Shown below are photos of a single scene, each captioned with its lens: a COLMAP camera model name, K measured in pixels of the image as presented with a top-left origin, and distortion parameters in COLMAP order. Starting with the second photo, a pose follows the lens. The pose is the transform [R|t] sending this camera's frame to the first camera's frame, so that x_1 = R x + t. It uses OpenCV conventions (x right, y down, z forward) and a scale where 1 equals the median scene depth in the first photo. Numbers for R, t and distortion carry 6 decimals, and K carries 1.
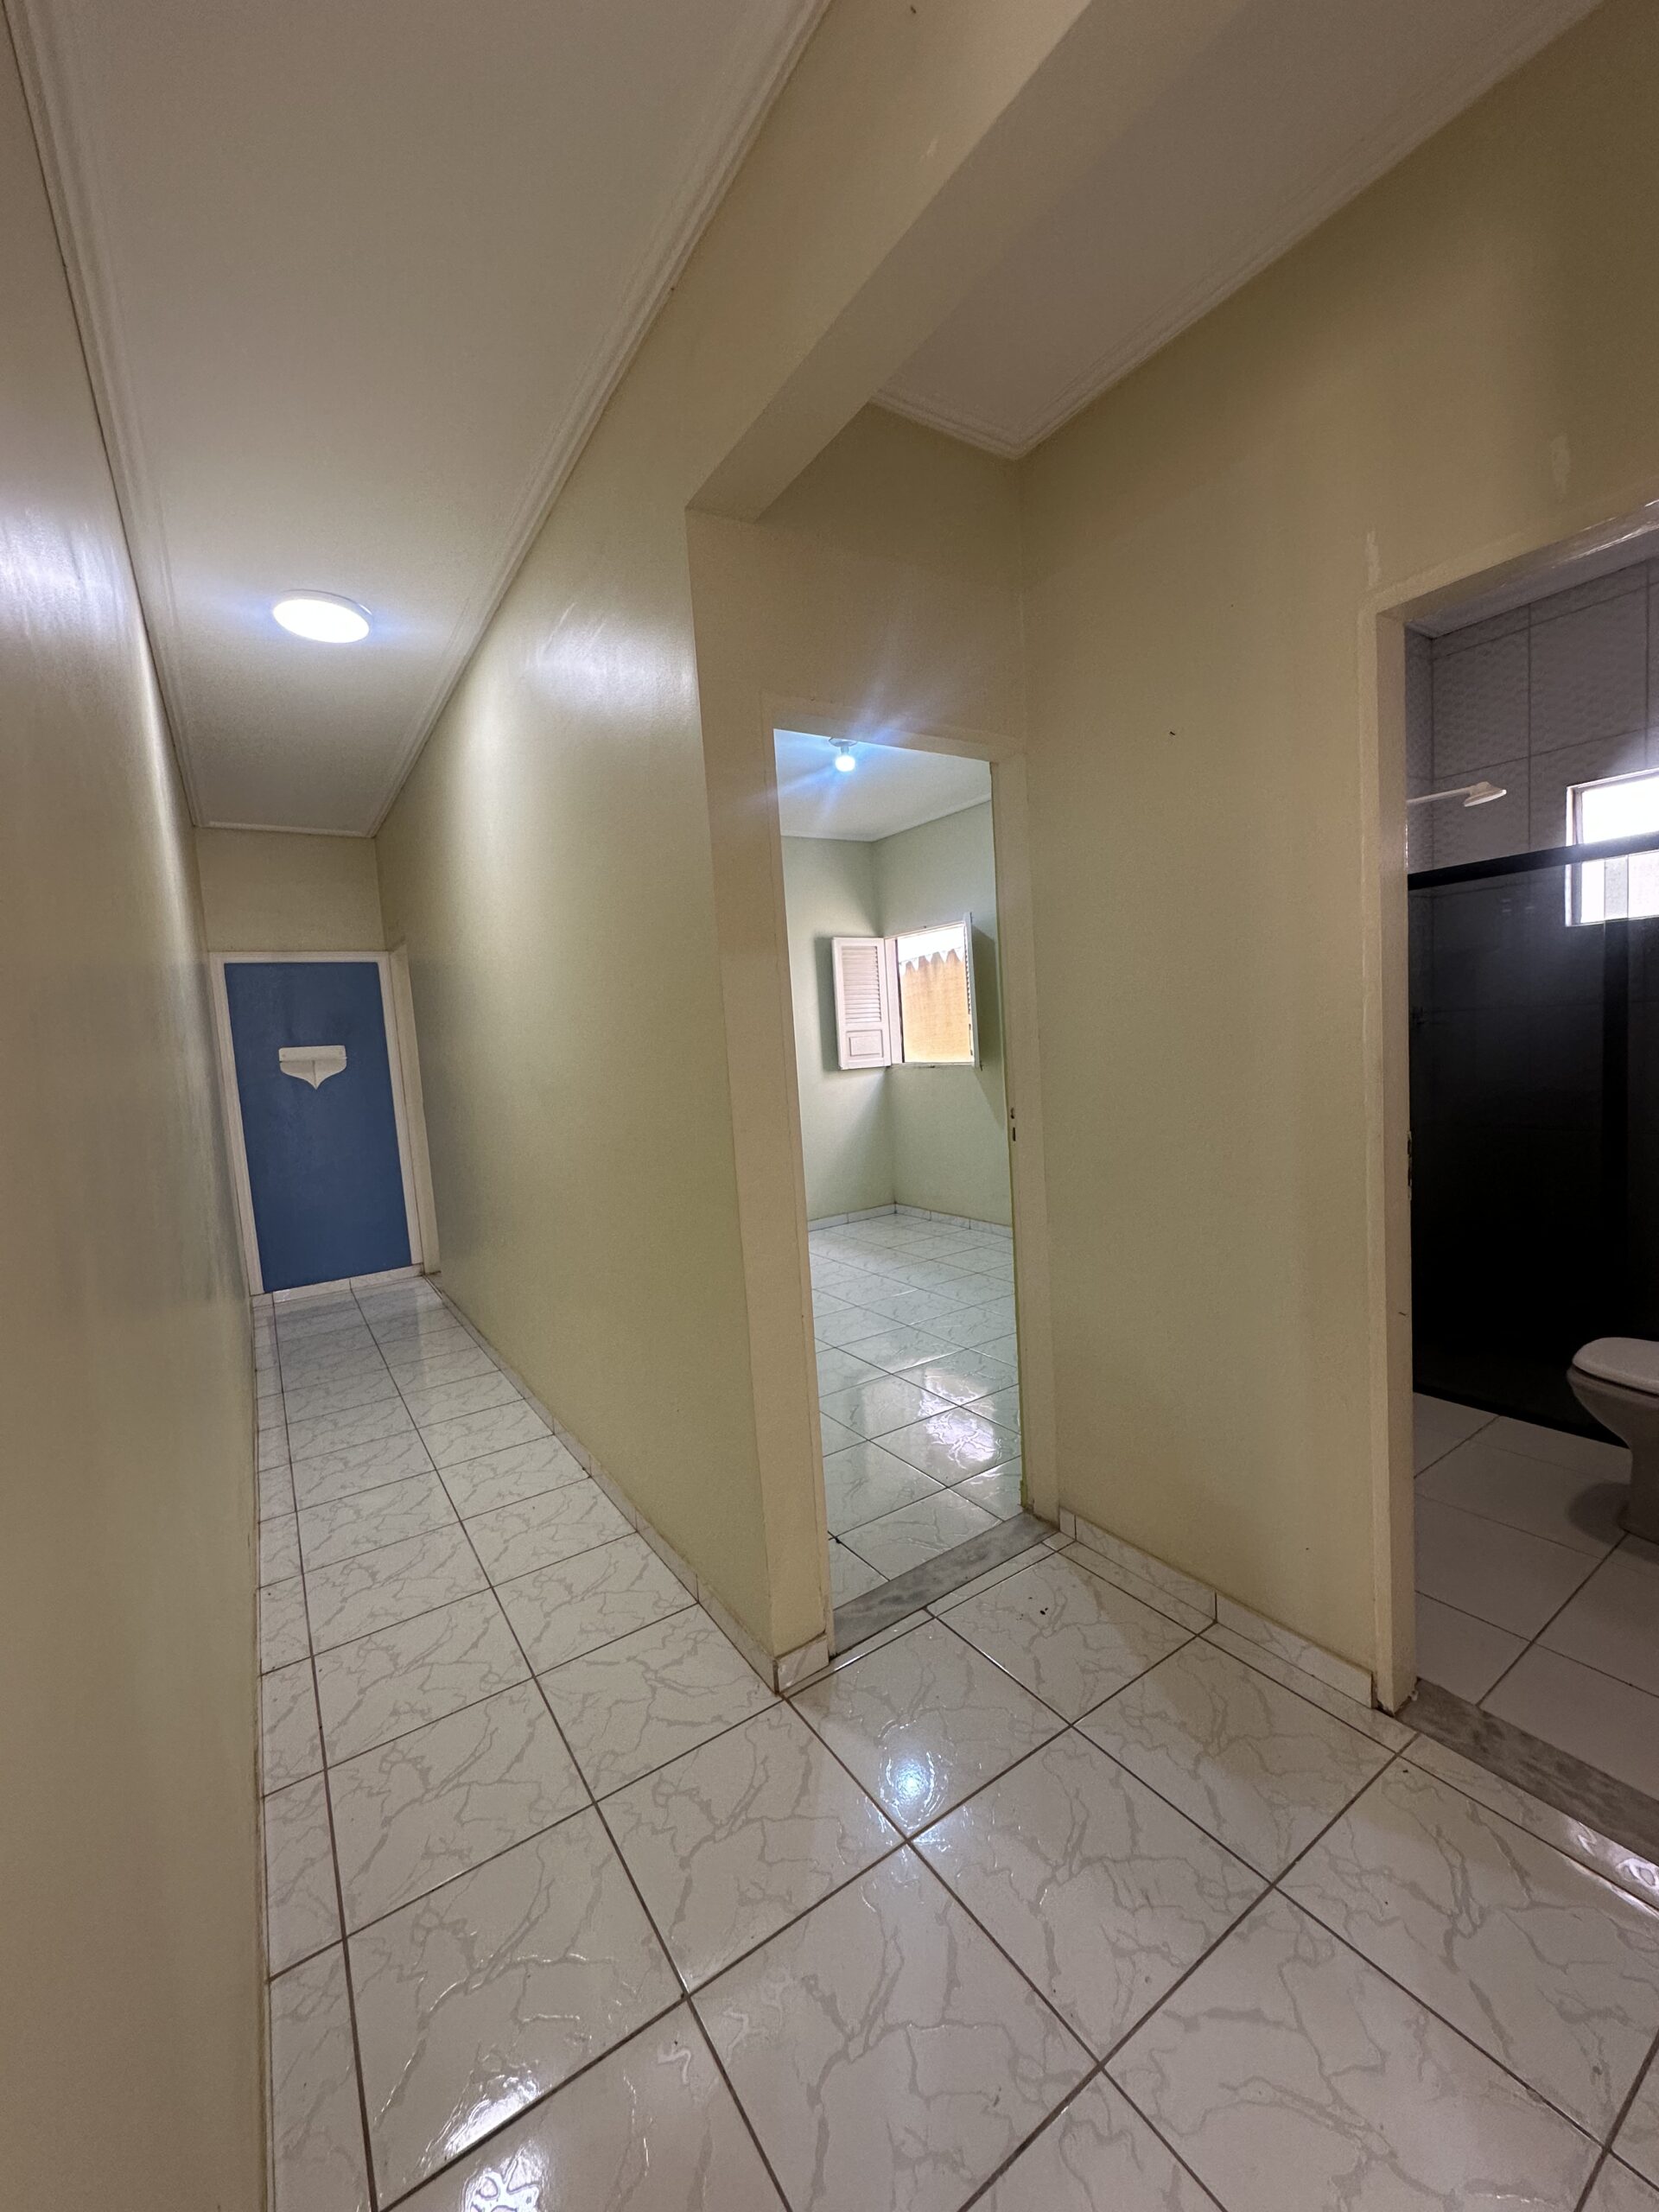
lens RADIAL K [[885.2, 0, 840.1], [0, 885.2, 1101.1], [0, 0, 1]] dist [0.018925, 0.000718]
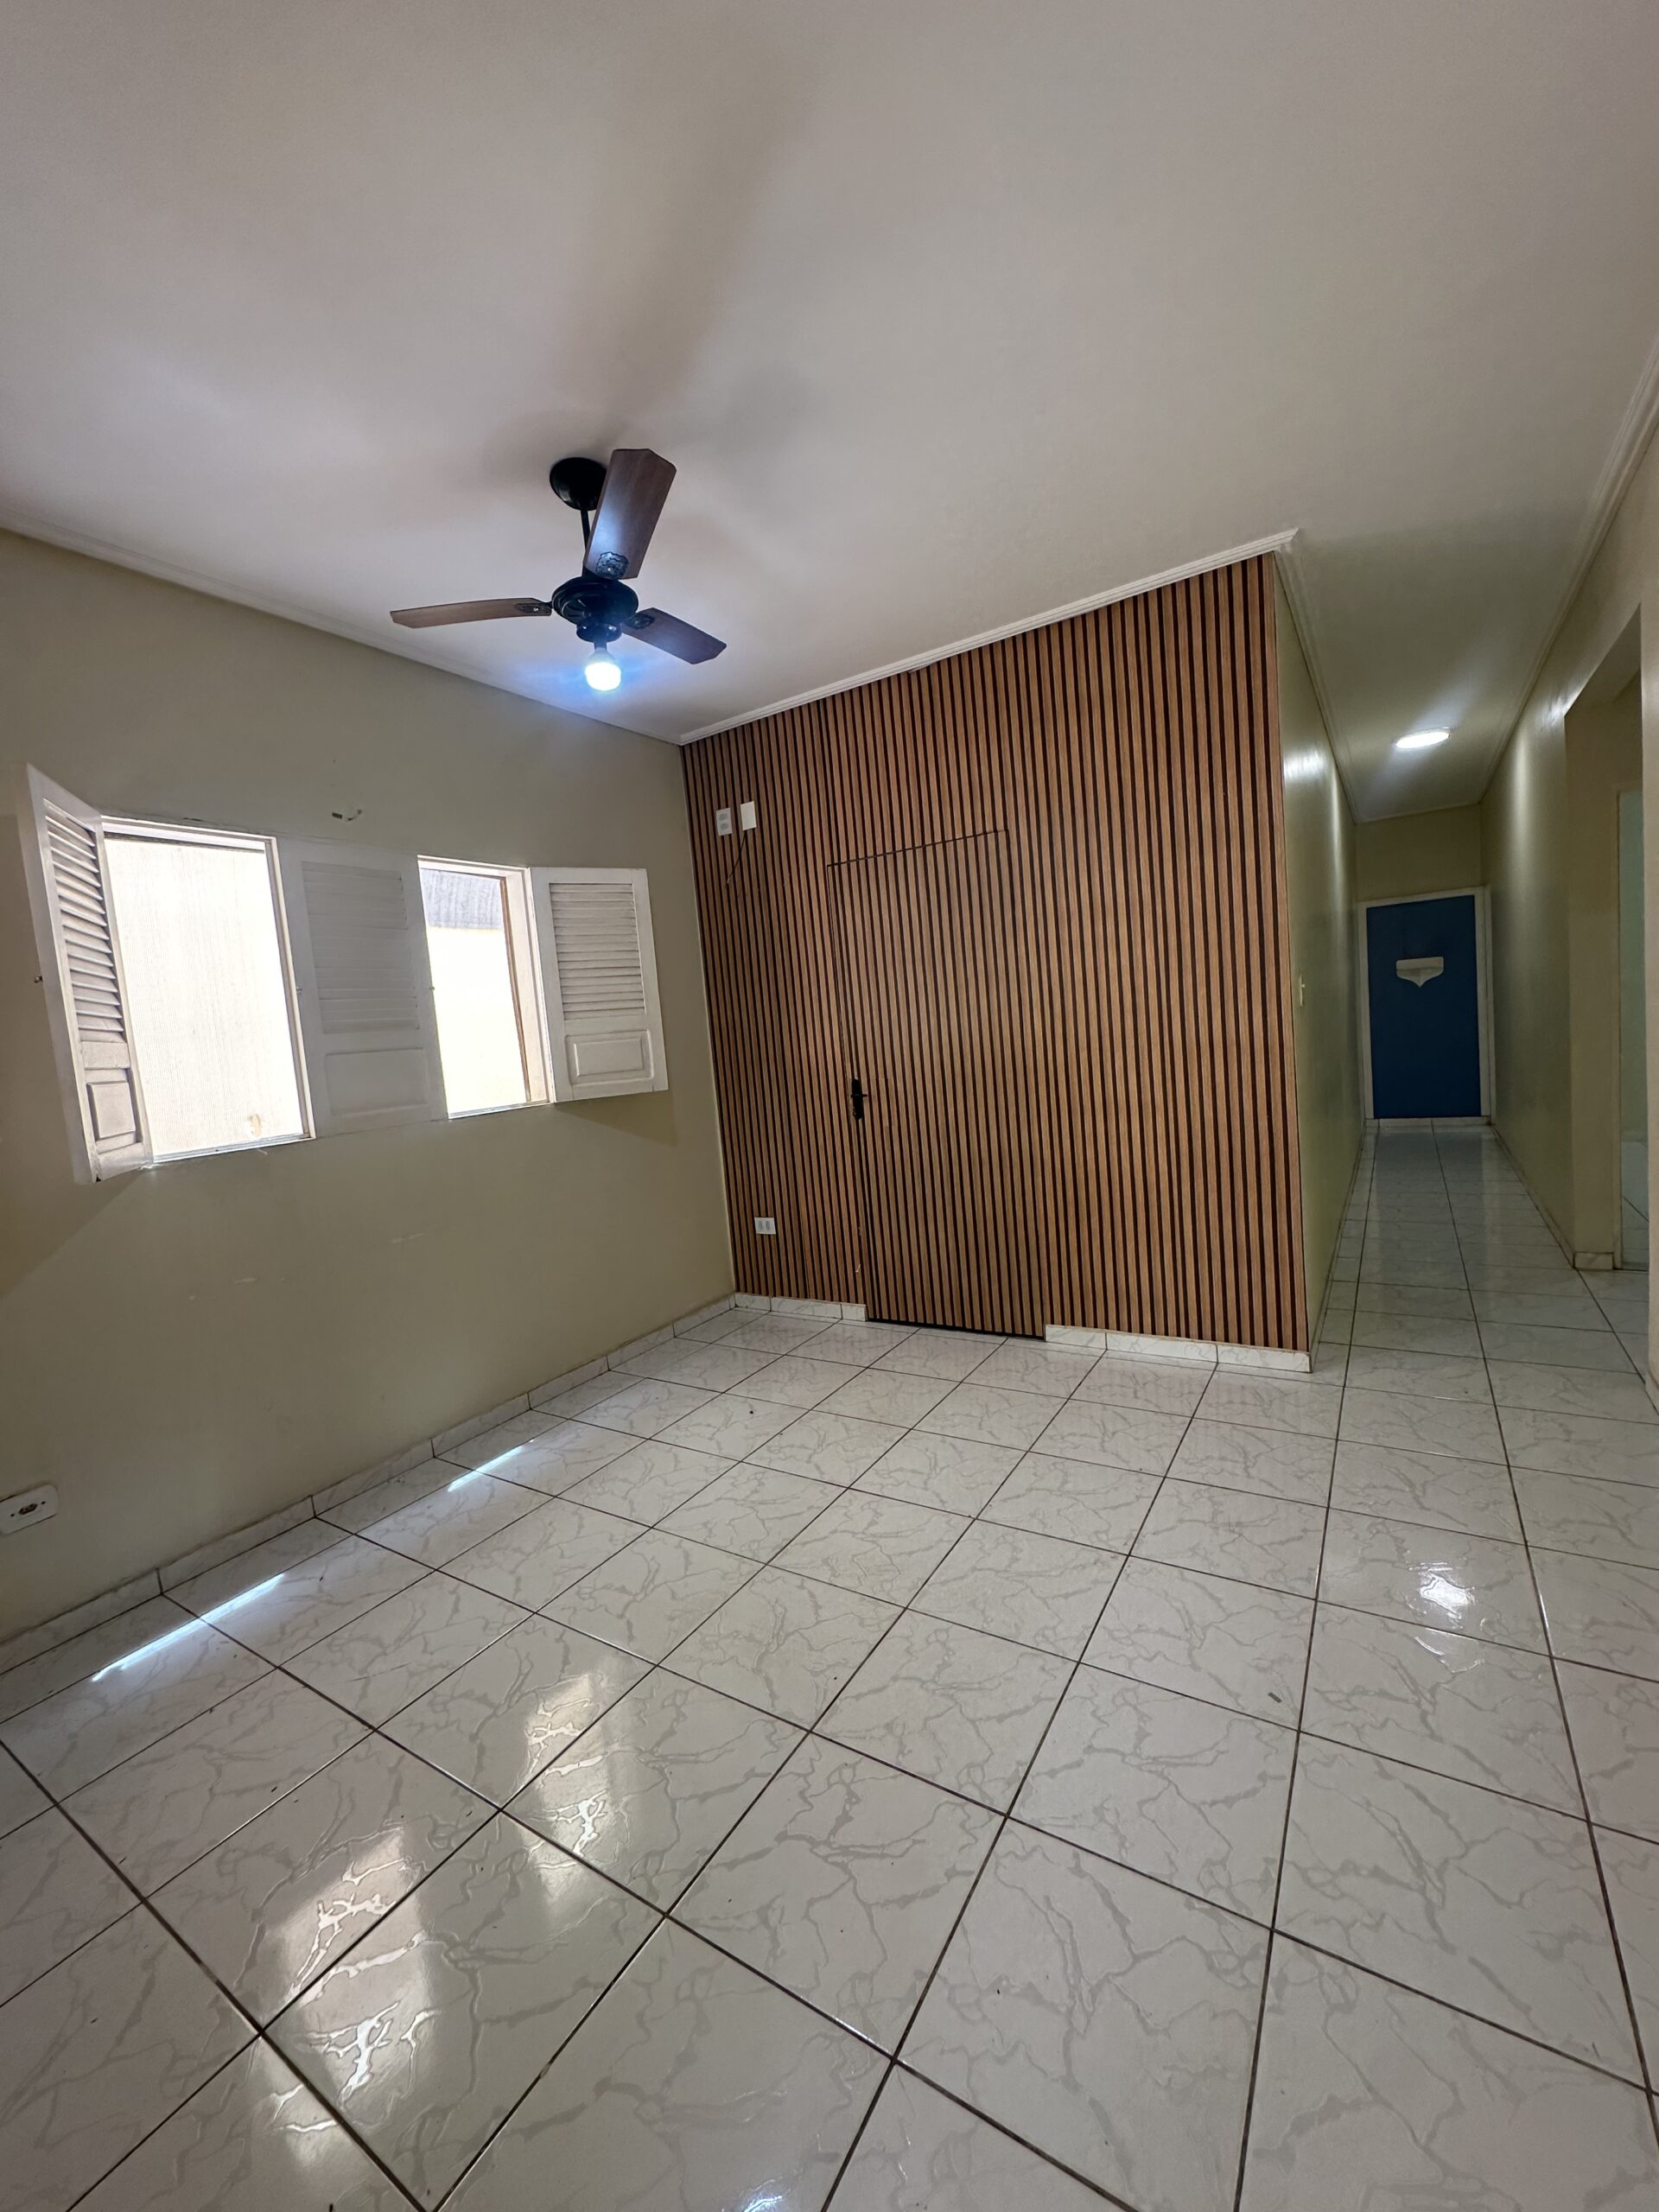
lens RADIAL K [[885.2, 0, 821.3], [0, 885.2, 1094.7], [0, 0, 1]] dist [0.018925, 0.000718]
pose [[0.397311, 0.114168, -0.910555, 0.398114], [-0.004744, 0.992473, 0.122369, -0.014029], [0.917672, -0.044298, 0.394862, -0.518033]]
